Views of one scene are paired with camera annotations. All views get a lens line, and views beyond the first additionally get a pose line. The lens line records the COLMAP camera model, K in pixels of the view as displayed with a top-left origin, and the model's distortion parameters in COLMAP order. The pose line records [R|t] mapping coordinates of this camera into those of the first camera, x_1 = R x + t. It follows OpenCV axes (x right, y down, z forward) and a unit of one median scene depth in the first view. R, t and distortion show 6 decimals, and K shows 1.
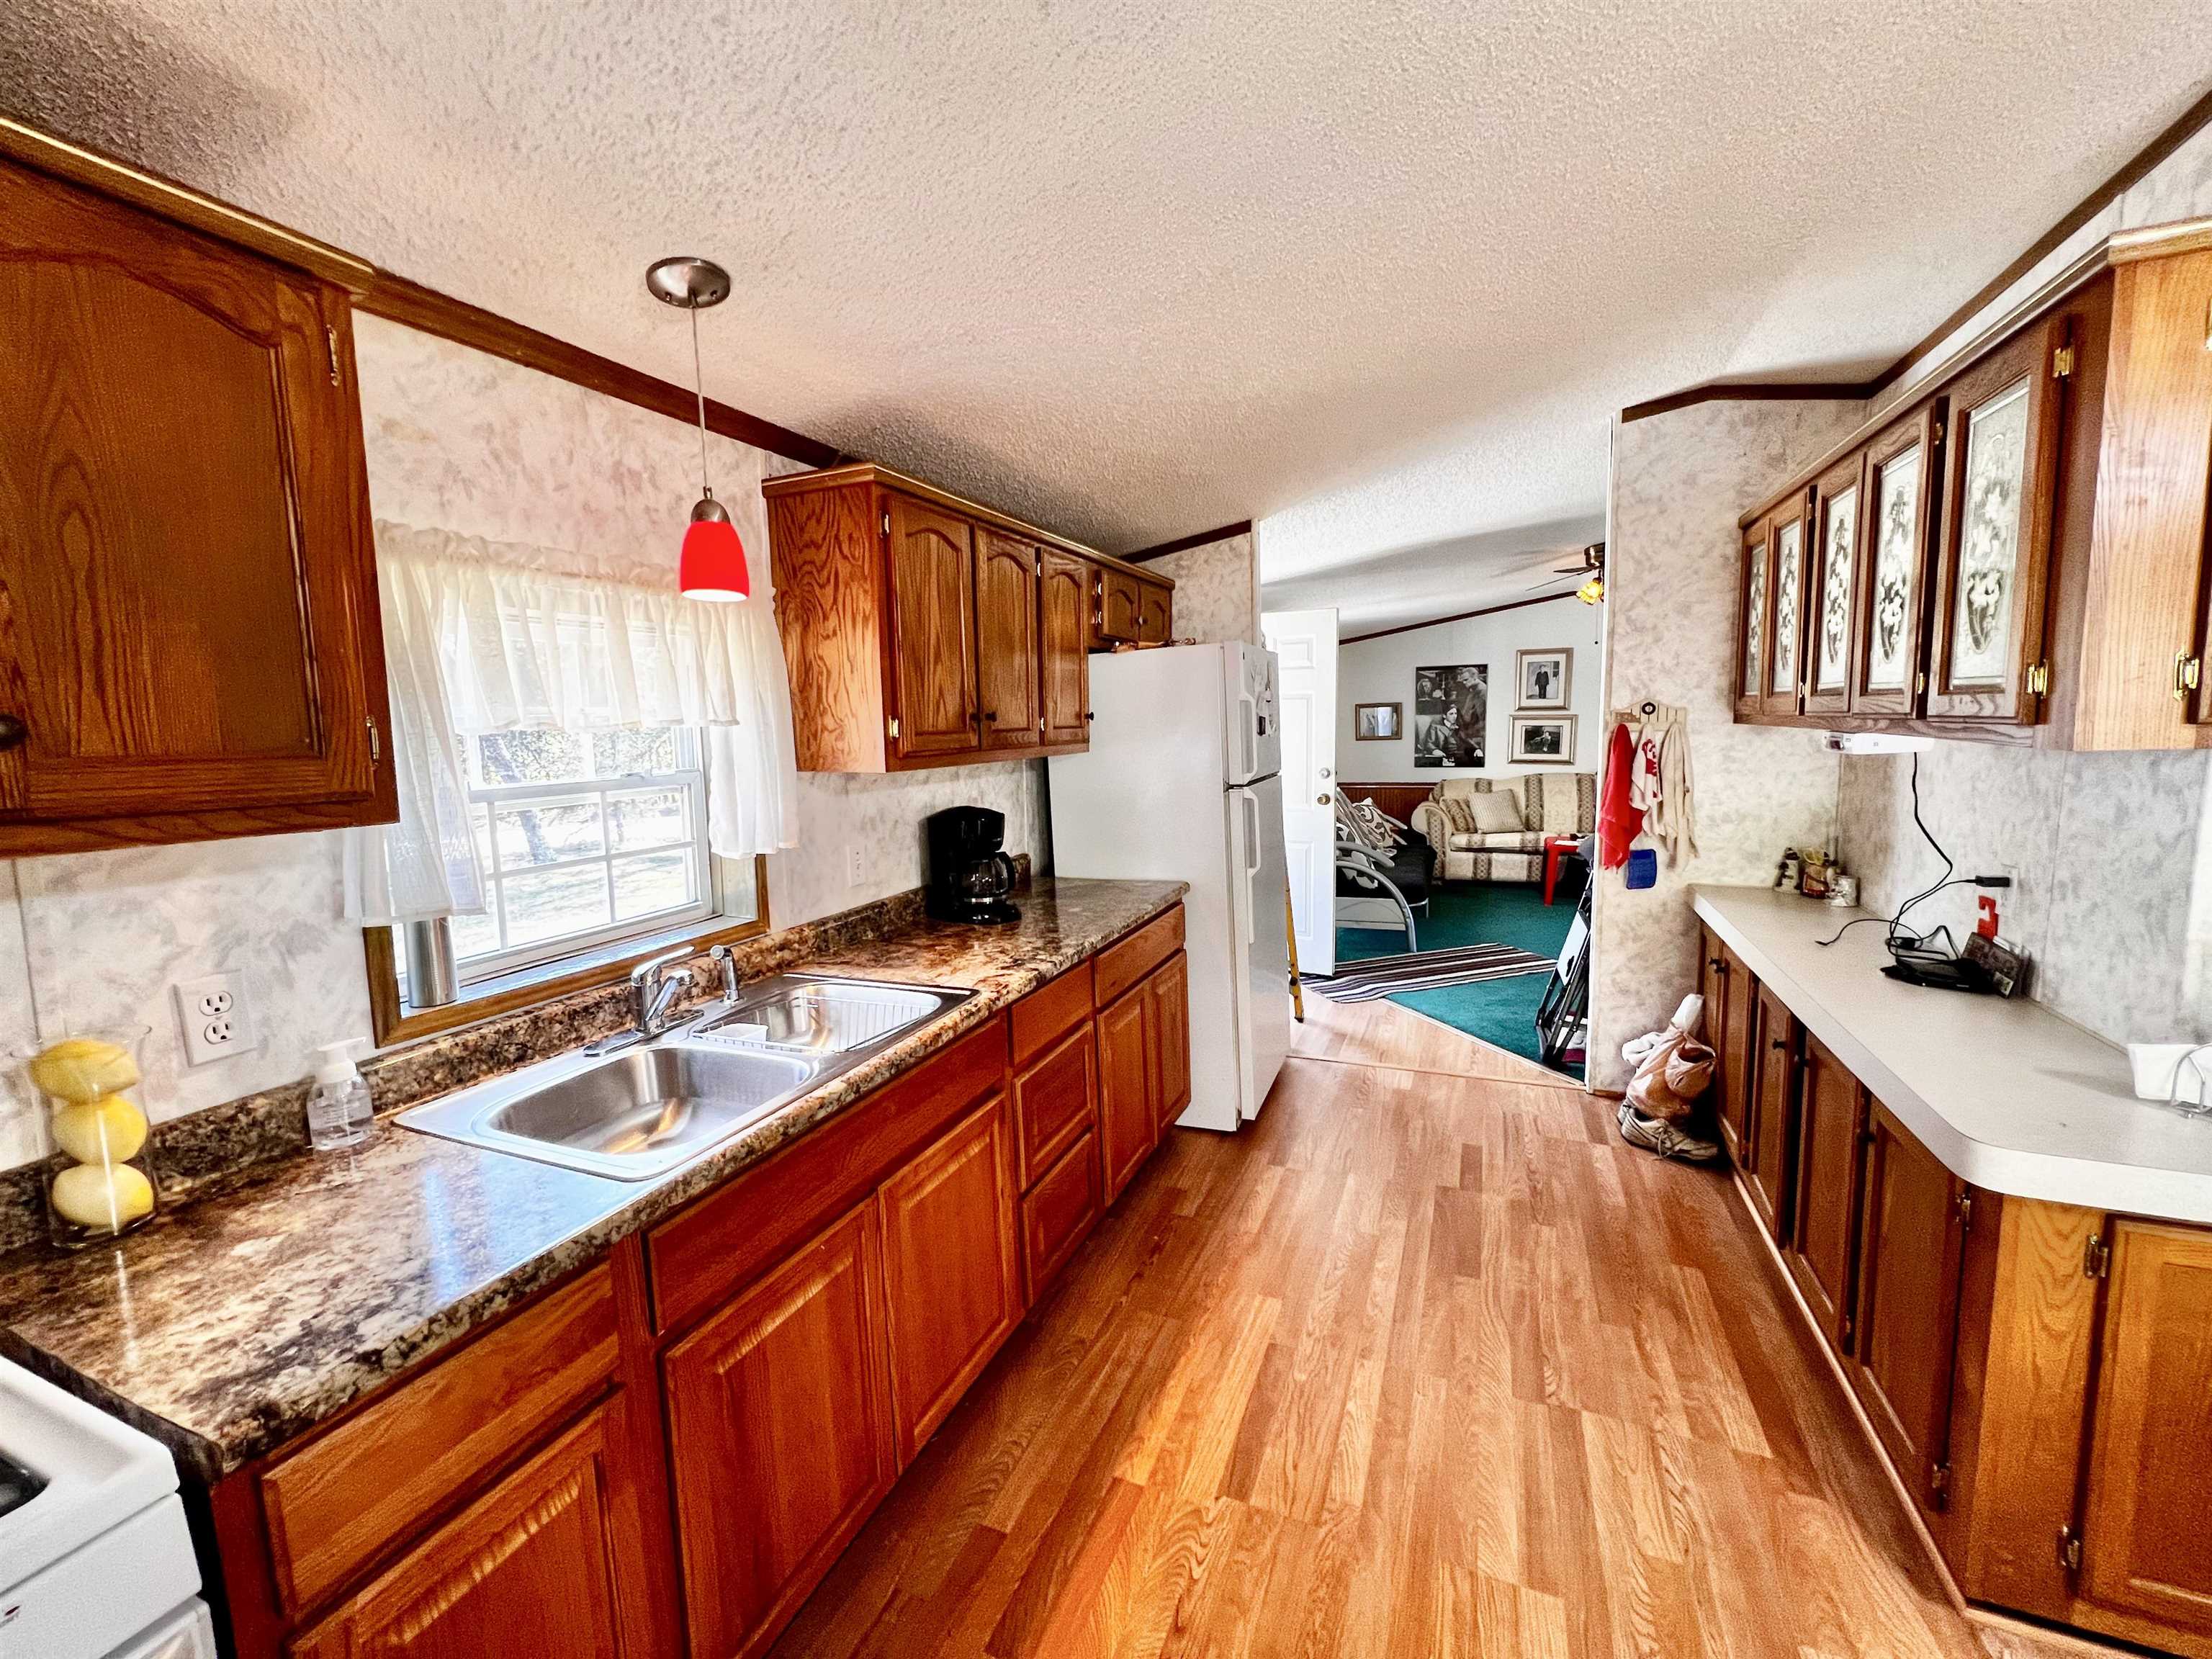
lens RADIAL K [[888.0, 0, 1103.9], [0, 888.0, 824.3], [0, 0, 1]] dist [-0.002743, 0.000297]
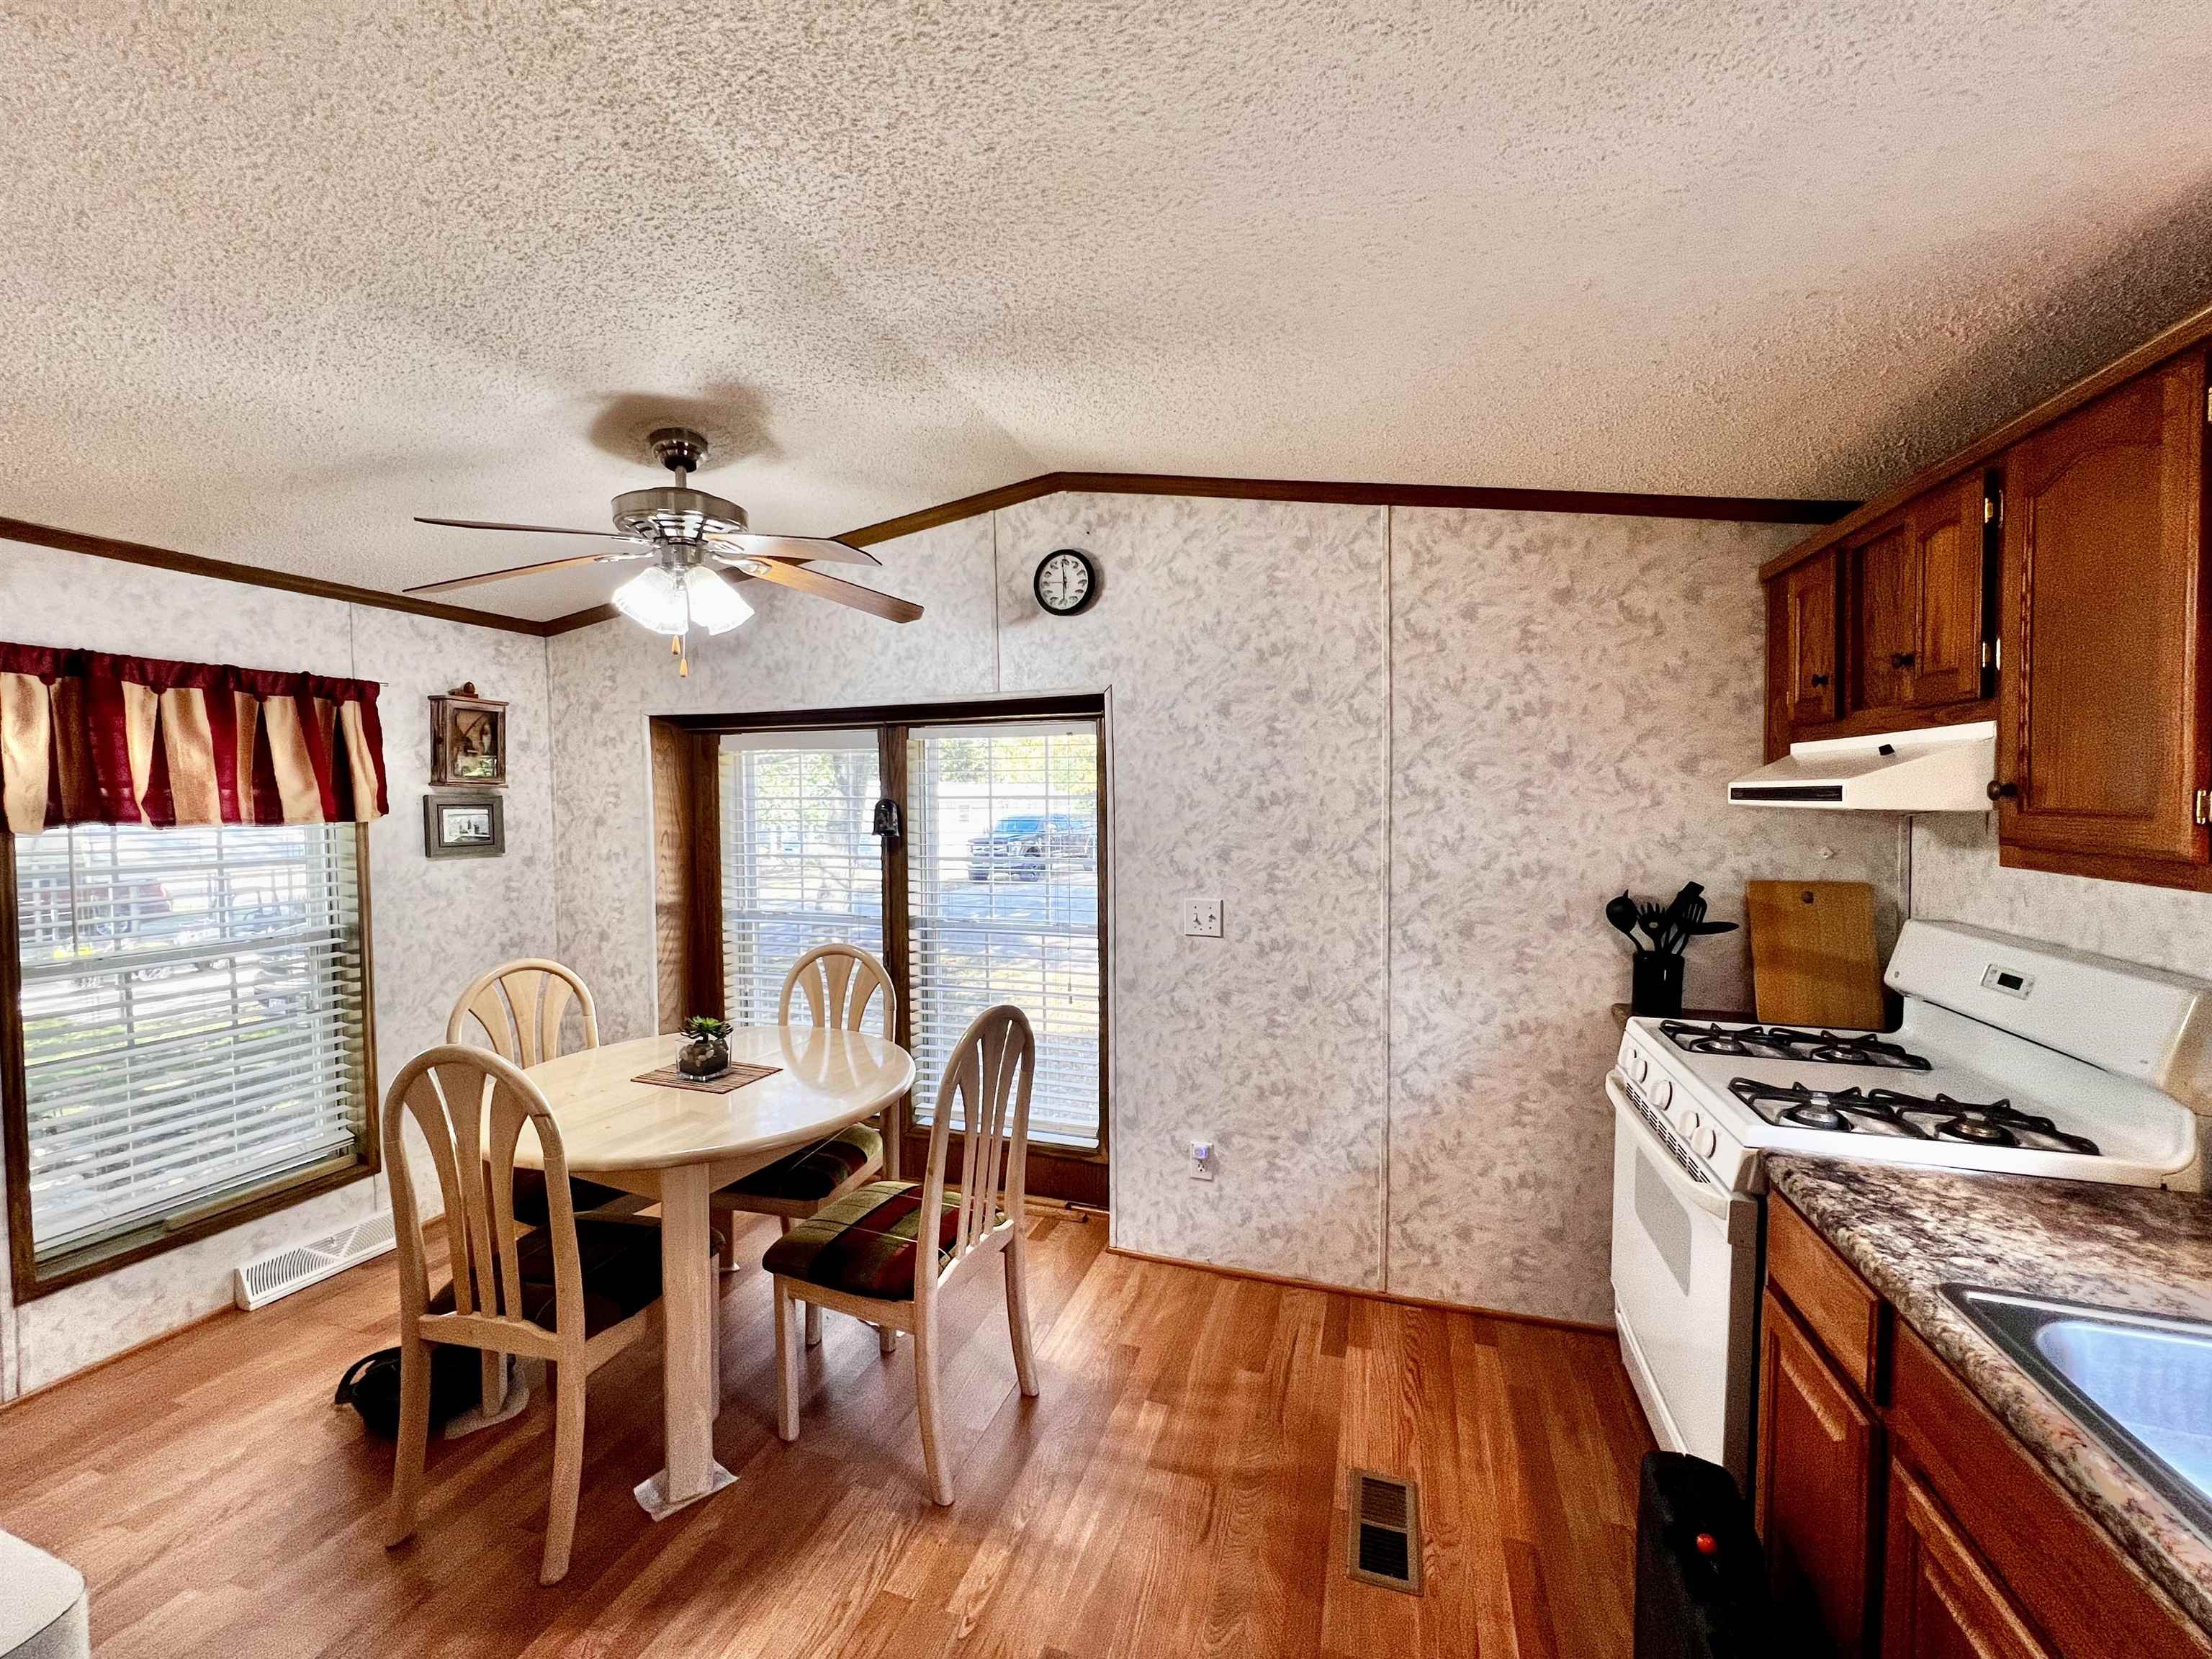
lens RADIAL K [[888.0, 0, 1103.9], [0, 888.0, 824.3], [0, 0, 1]] dist [-0.002743, 0.000297]
pose [[-0.995651, 0.036552, -0.085697, 0.273996], [0.023852, 0.989175, 0.144789, -0.154411], [0.090061, 0.142116, -0.985744, 1.187096]]
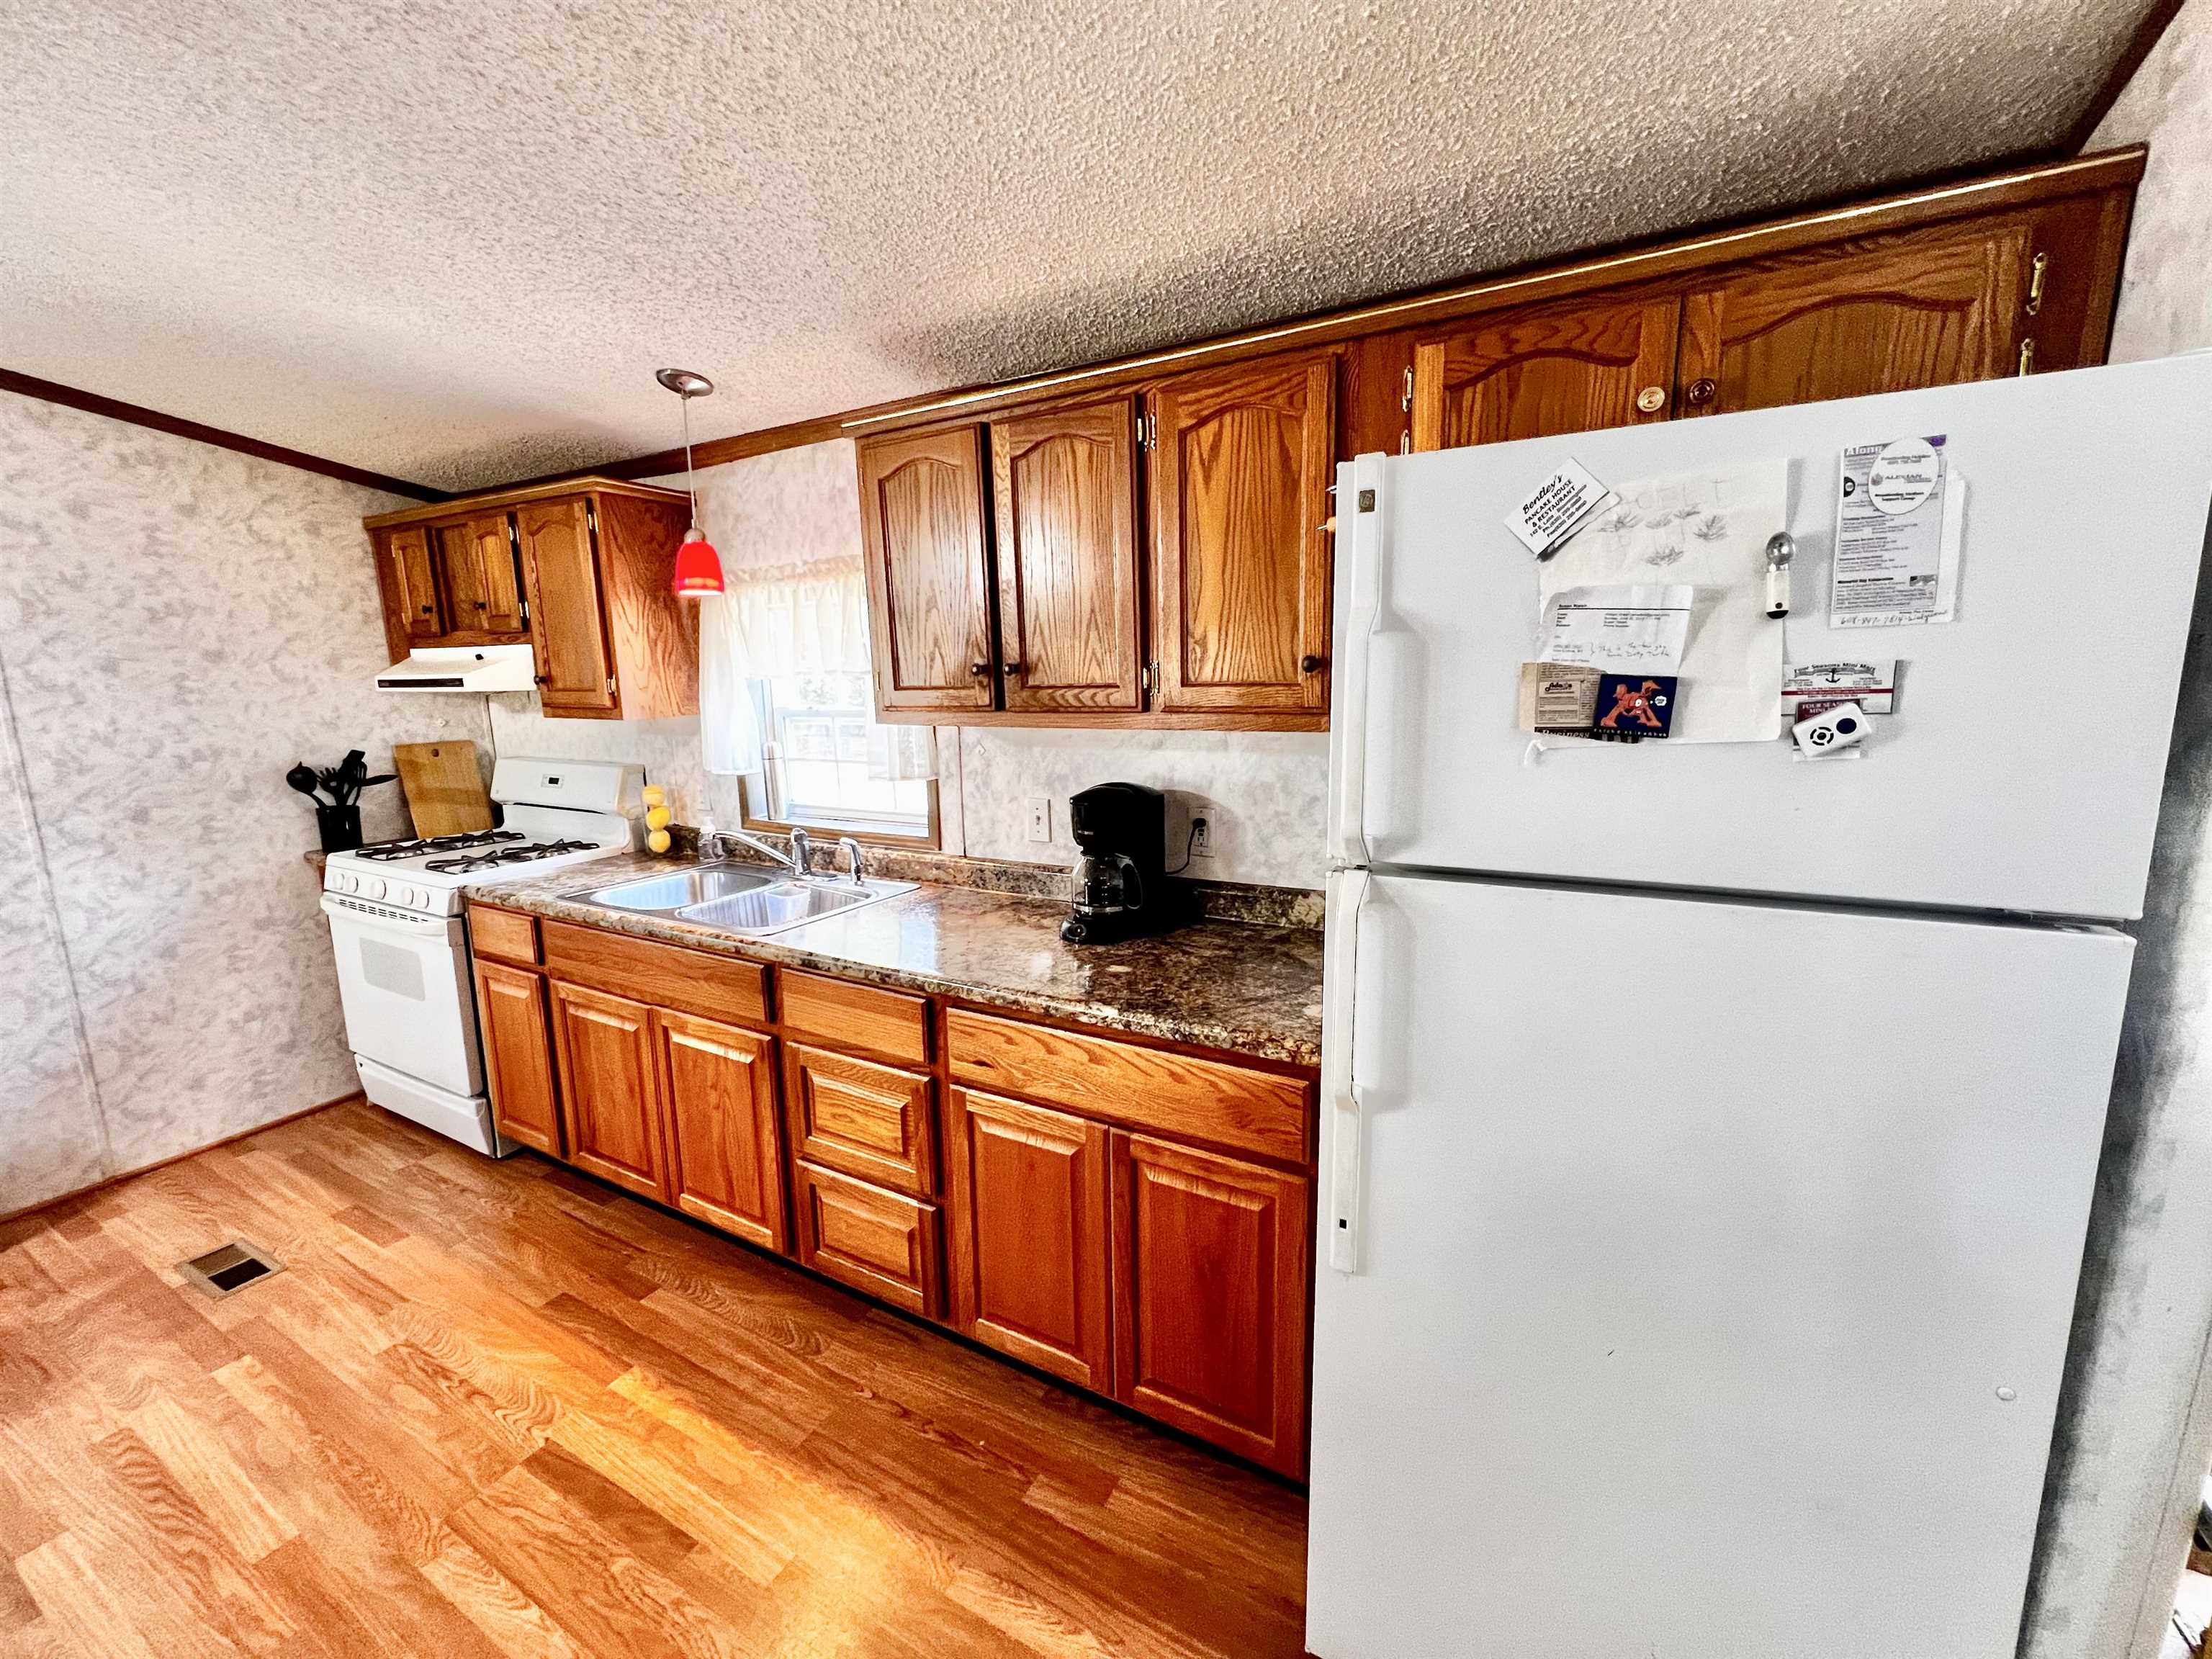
lens RADIAL K [[888.0, 0, 1103.9], [0, 888.0, 824.3], [0, 0, 1]] dist [-0.002743, 0.000297]
pose [[-0.103411, 0.201945, -0.973922, 0.934274], [-0.090132, 0.973241, 0.211374, -0.229474], [0.990547, 0.109640, -0.082442, 1.660311]]
